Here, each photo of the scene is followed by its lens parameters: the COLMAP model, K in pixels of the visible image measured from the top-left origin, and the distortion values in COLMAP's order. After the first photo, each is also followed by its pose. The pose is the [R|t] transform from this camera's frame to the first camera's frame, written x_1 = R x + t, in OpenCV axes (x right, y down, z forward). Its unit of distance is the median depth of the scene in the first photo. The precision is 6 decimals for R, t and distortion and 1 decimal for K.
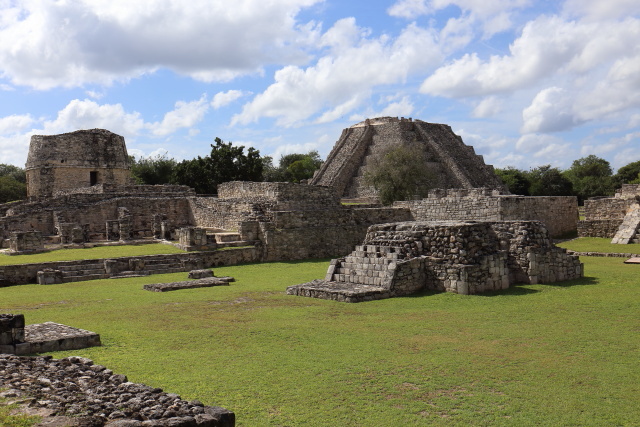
lens RADIAL K [[691.4, 0, 320.0], [0, 691.4, 213.5], [0, 0, 1]] dist [0.002100, 0.016118]
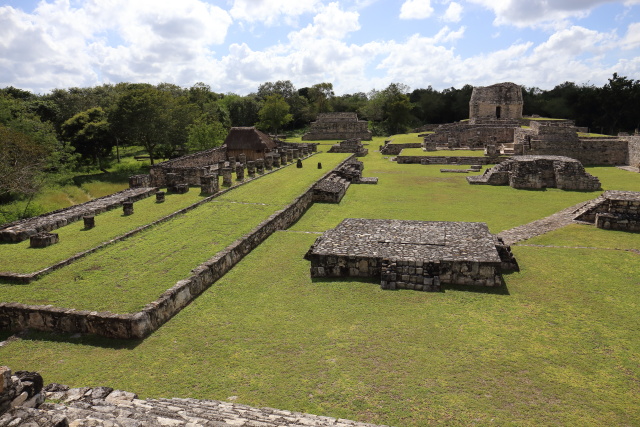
lens RADIAL K [[441.2, 0, 320.0], [0, 441.2, 213.5], [0, 0, 1]] dist [-0.100768, 0.083705]
pose [[0.637541, 0.187439, -0.747267, 0.330378], [-0.003248, 0.970597, 0.240687, -0.060859], [0.770410, -0.151021, 0.619404, -0.202035]]
